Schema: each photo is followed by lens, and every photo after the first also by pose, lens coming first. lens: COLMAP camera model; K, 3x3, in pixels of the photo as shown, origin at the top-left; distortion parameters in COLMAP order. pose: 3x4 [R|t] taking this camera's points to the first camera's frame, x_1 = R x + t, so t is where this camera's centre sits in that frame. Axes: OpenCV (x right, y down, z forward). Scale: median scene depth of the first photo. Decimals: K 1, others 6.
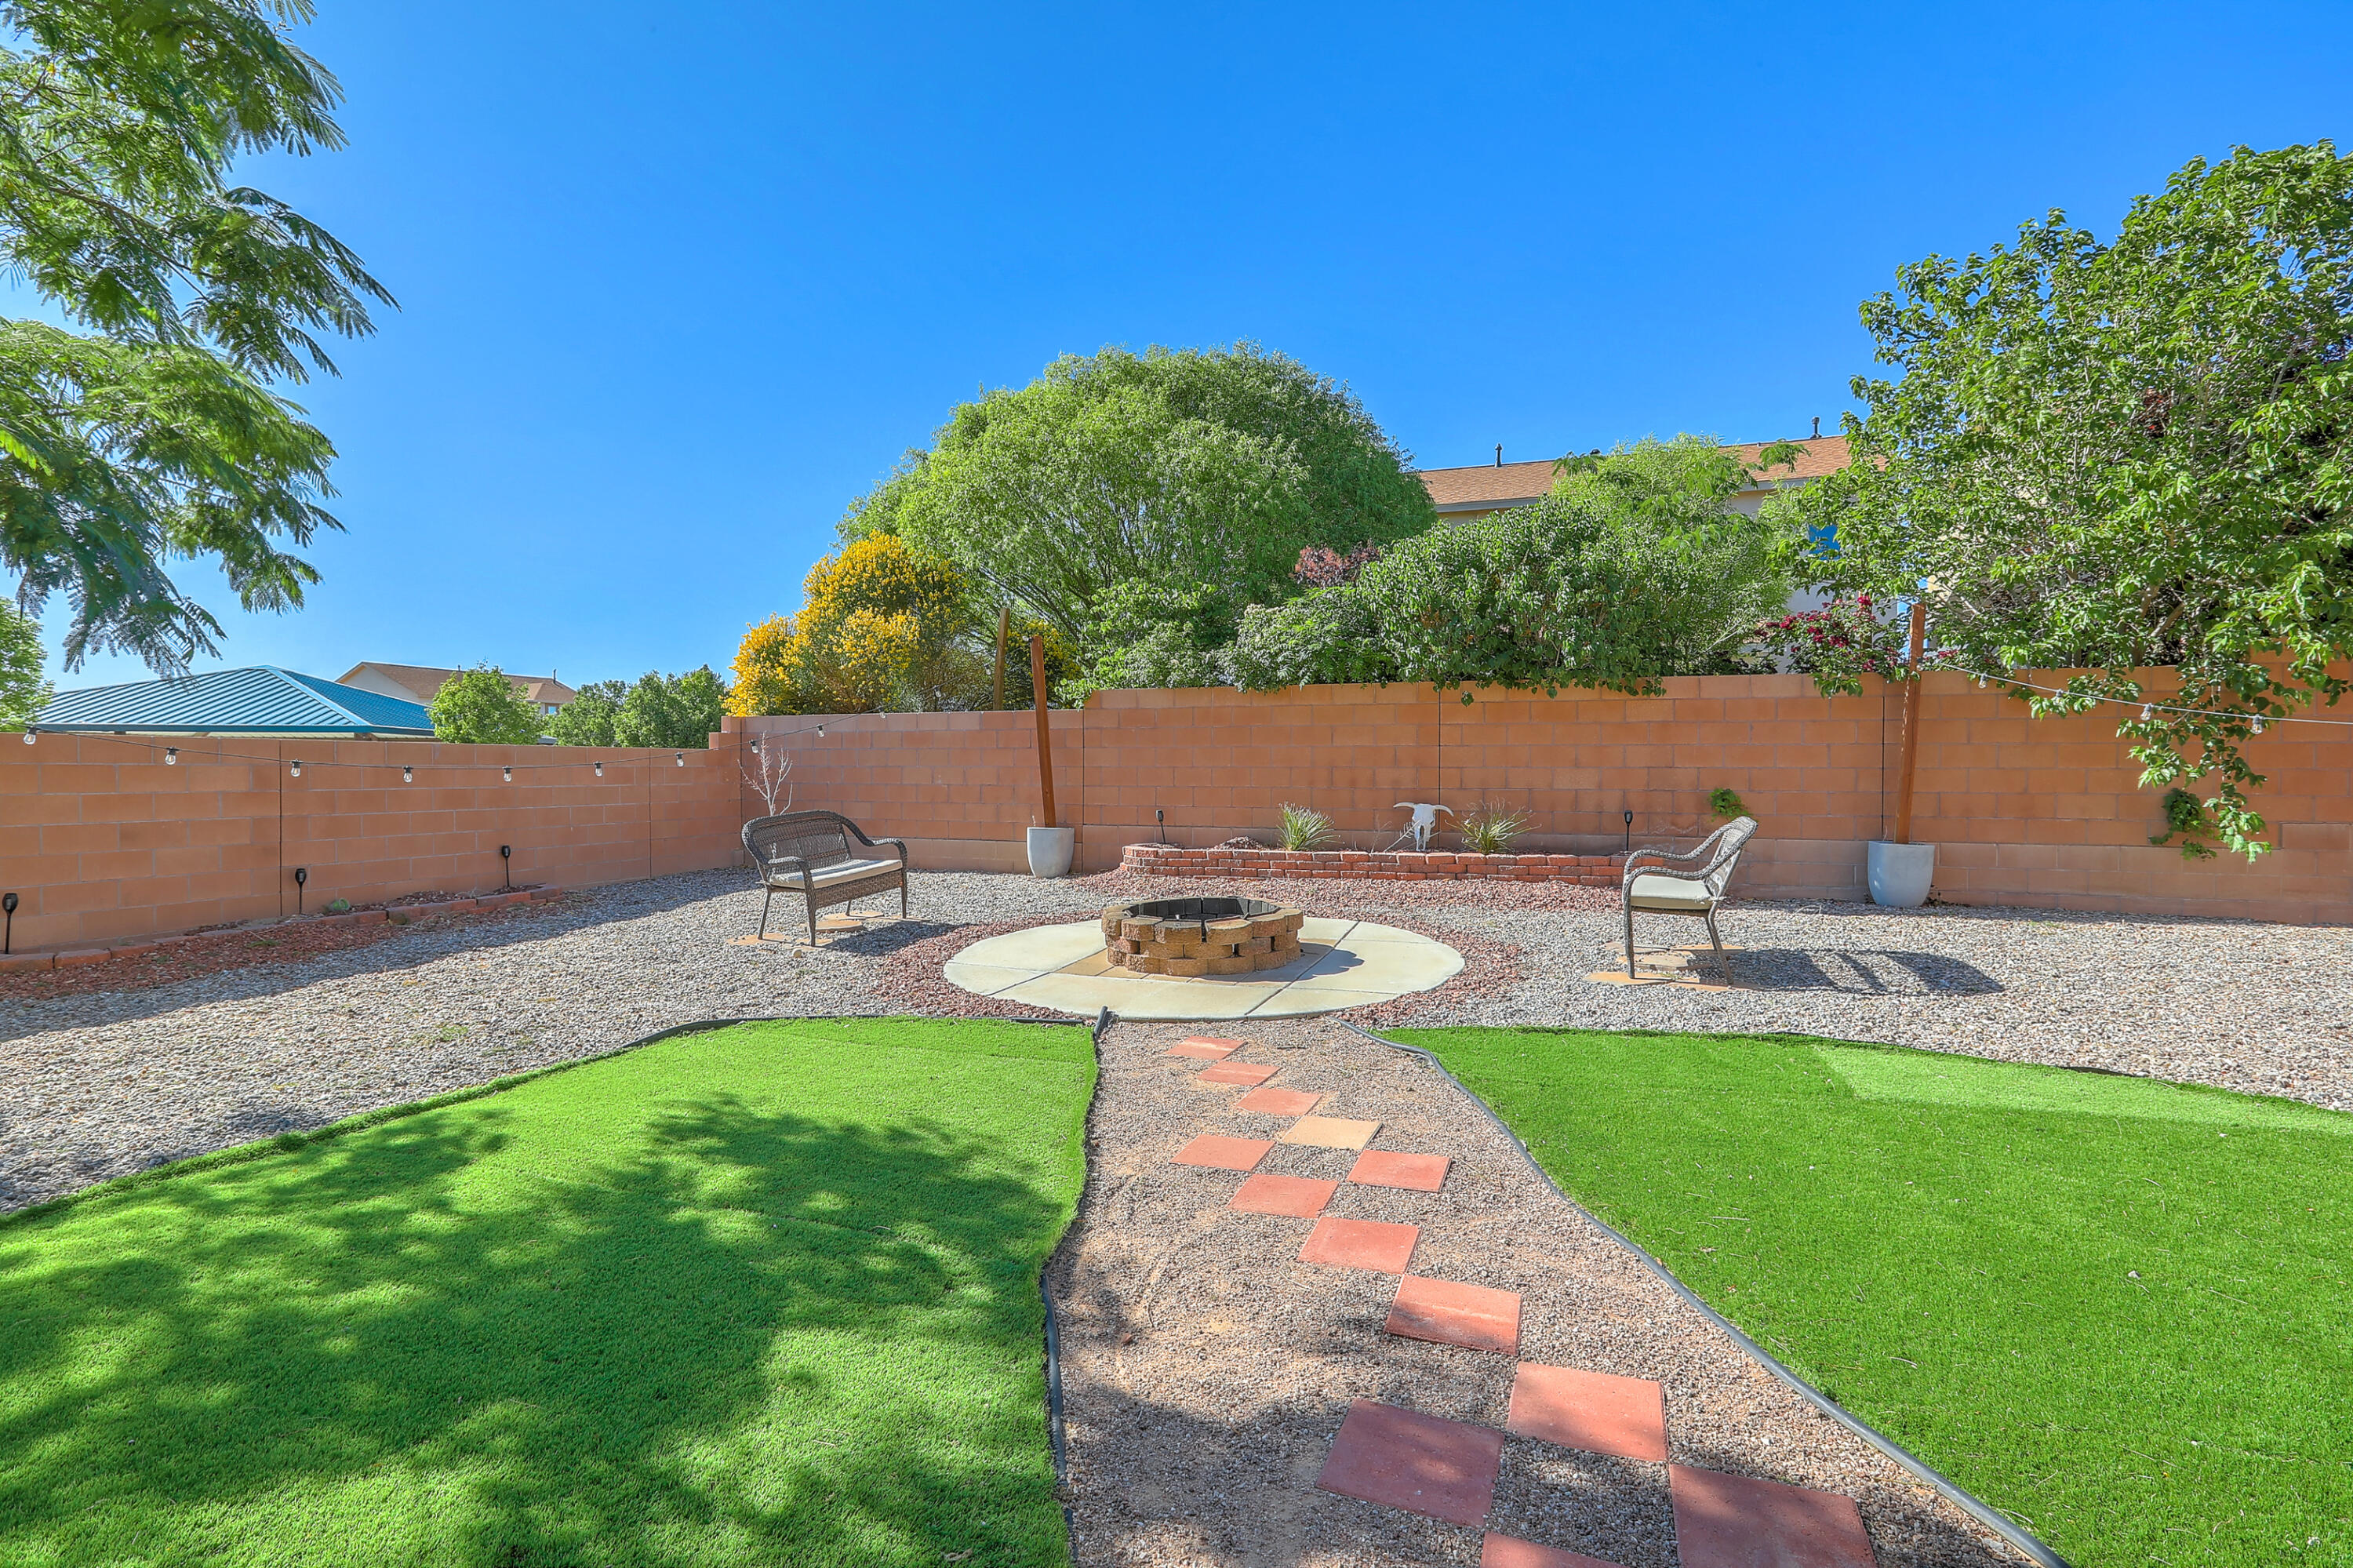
lens RADIAL K [[1073.5, 0, 1174.5], [0, 1073.5, 783.1], [0, 0, 1]] dist [-0.075005, 0.033568]
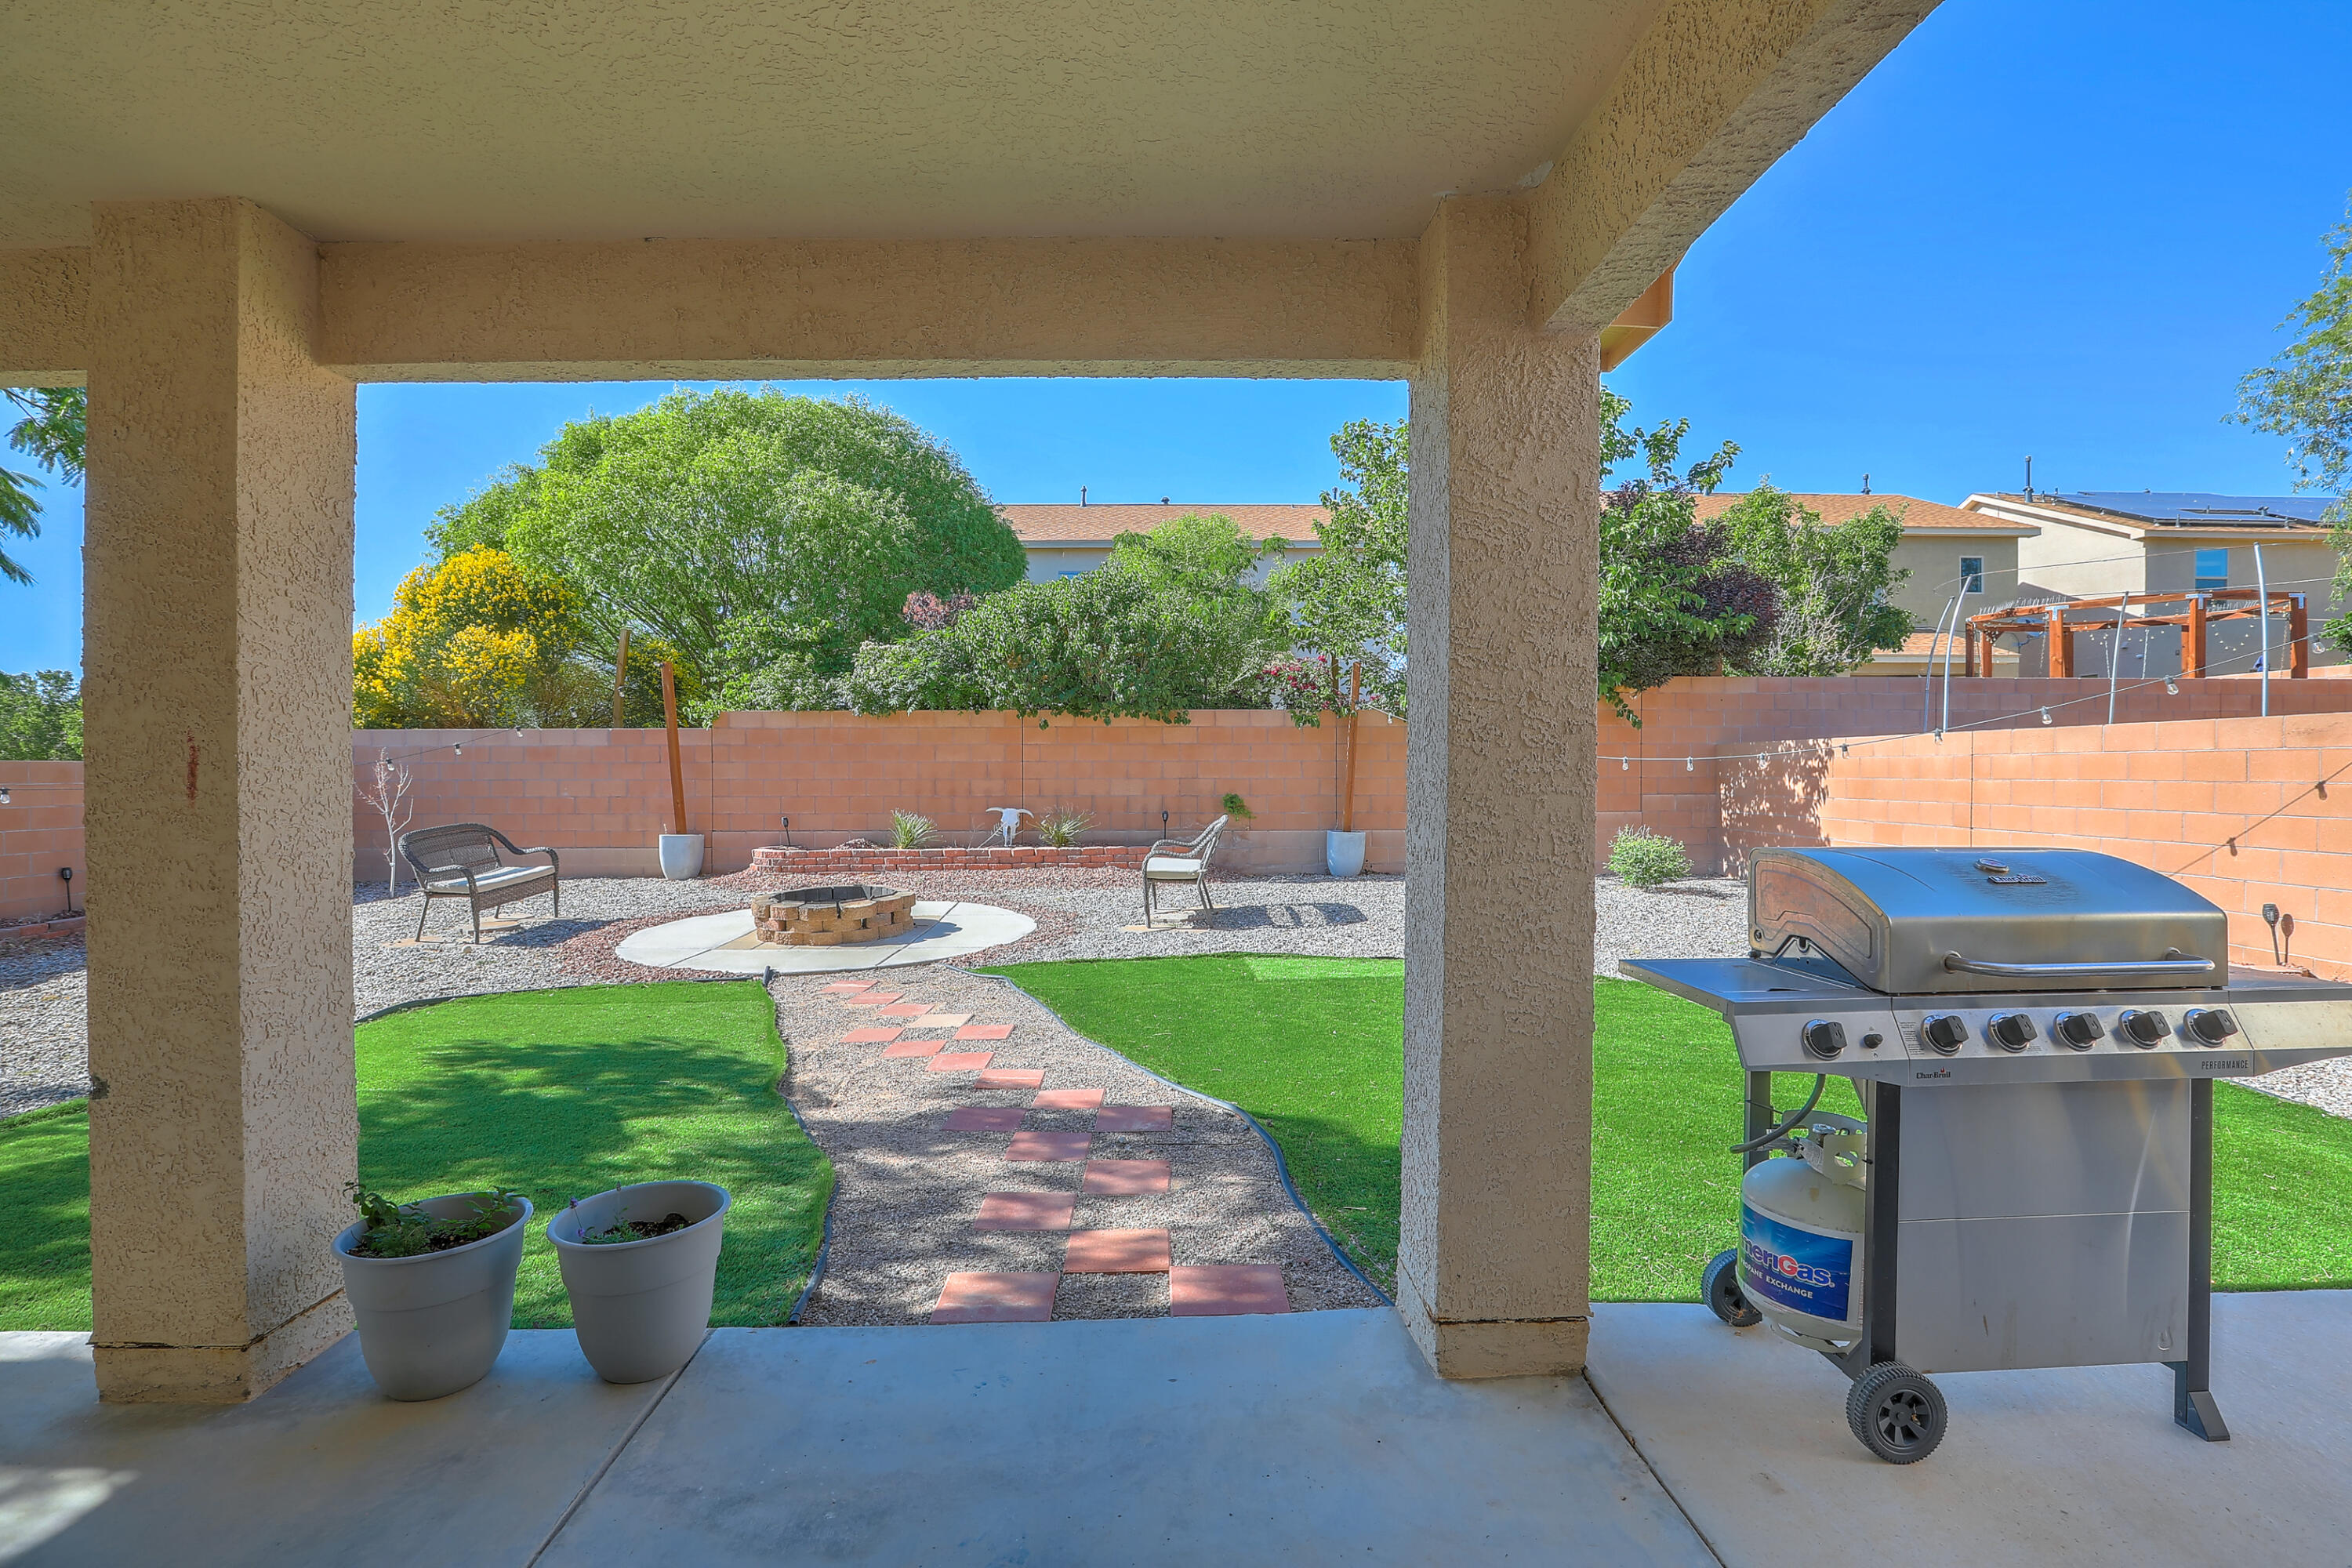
lens RADIAL K [[1084.0, 0, 1176.0], [0, 1084.0, 784.0], [0, 0, 1]] dist [-0.063720, 0.021430]
pose [[0.933295, -0.007880, 0.359024, -0.040555], [0.008508, 0.999964, -0.000171, -0.007508], [-0.359009, 0.003215, 0.933328, -0.255003]]
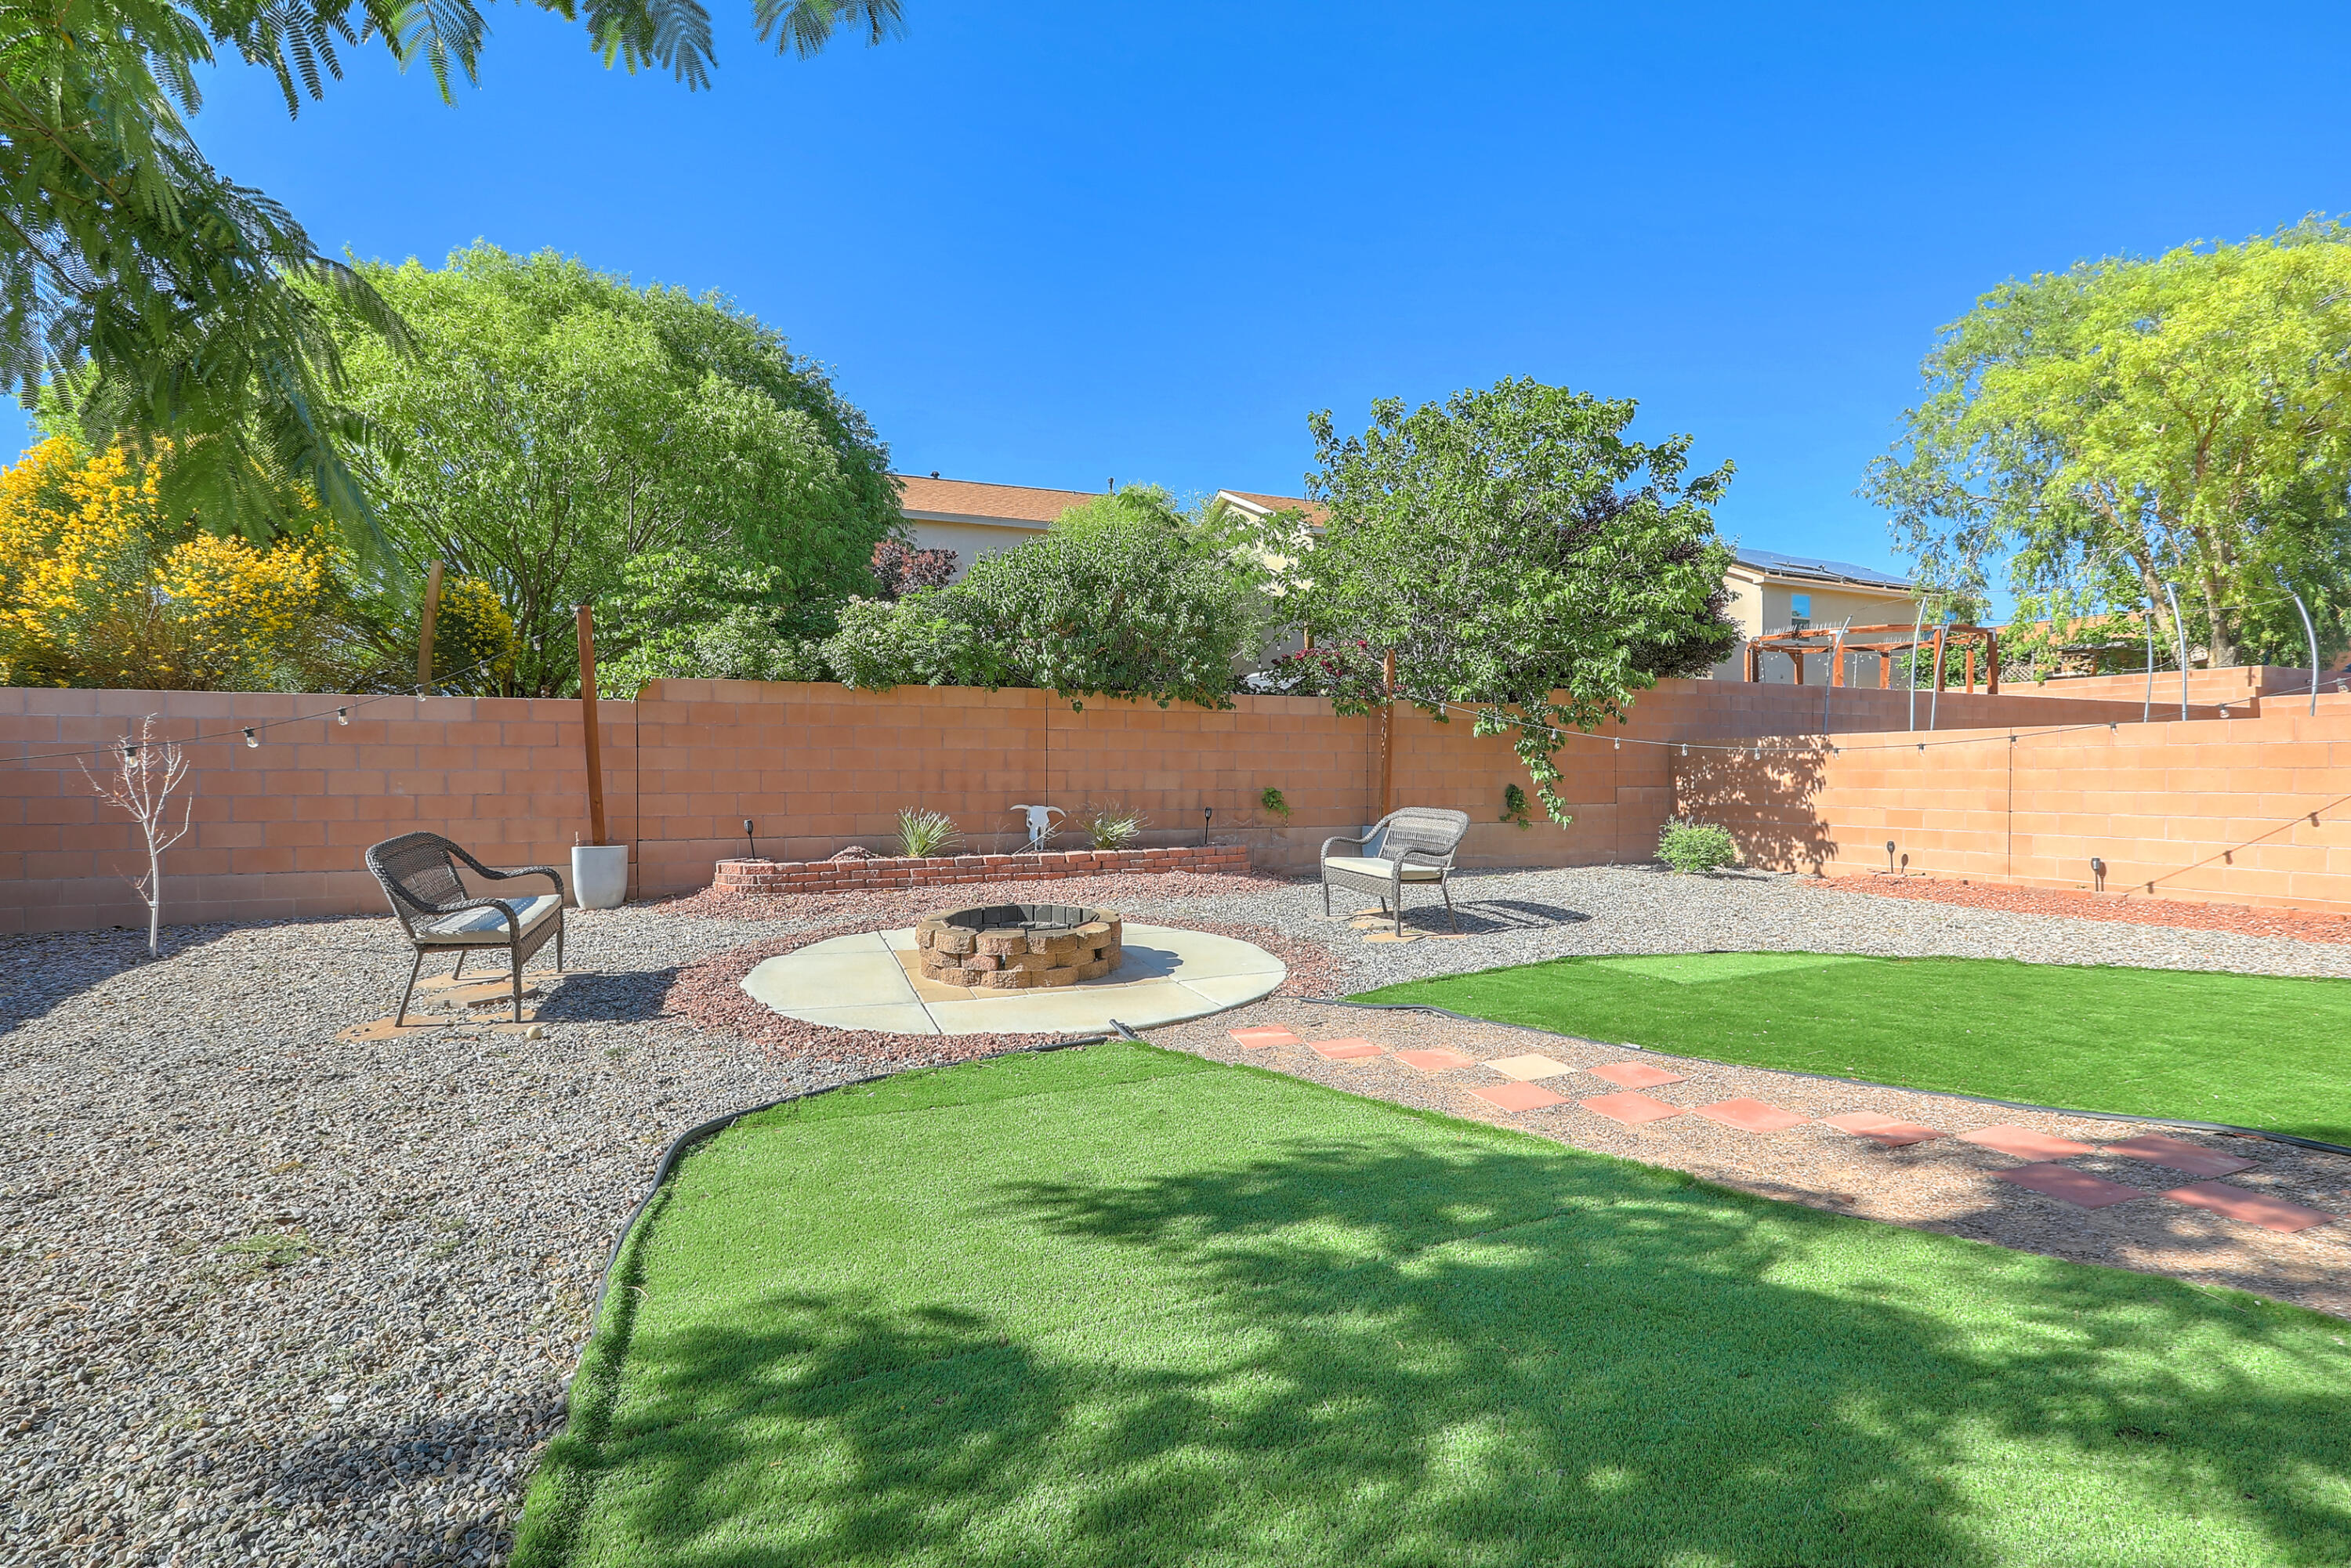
lens RADIAL K [[1072.5, 0, 1173.5], [0, 1072.5, 783.1], [0, 0, 1]] dist [-0.075005, 0.033568]
pose [[0.734083, -0.007725, 0.679016, -0.395531], [0.011984, 0.999927, -0.001581, 0.000626], [-0.678954, 0.009298, 0.734122, 0.155960]]
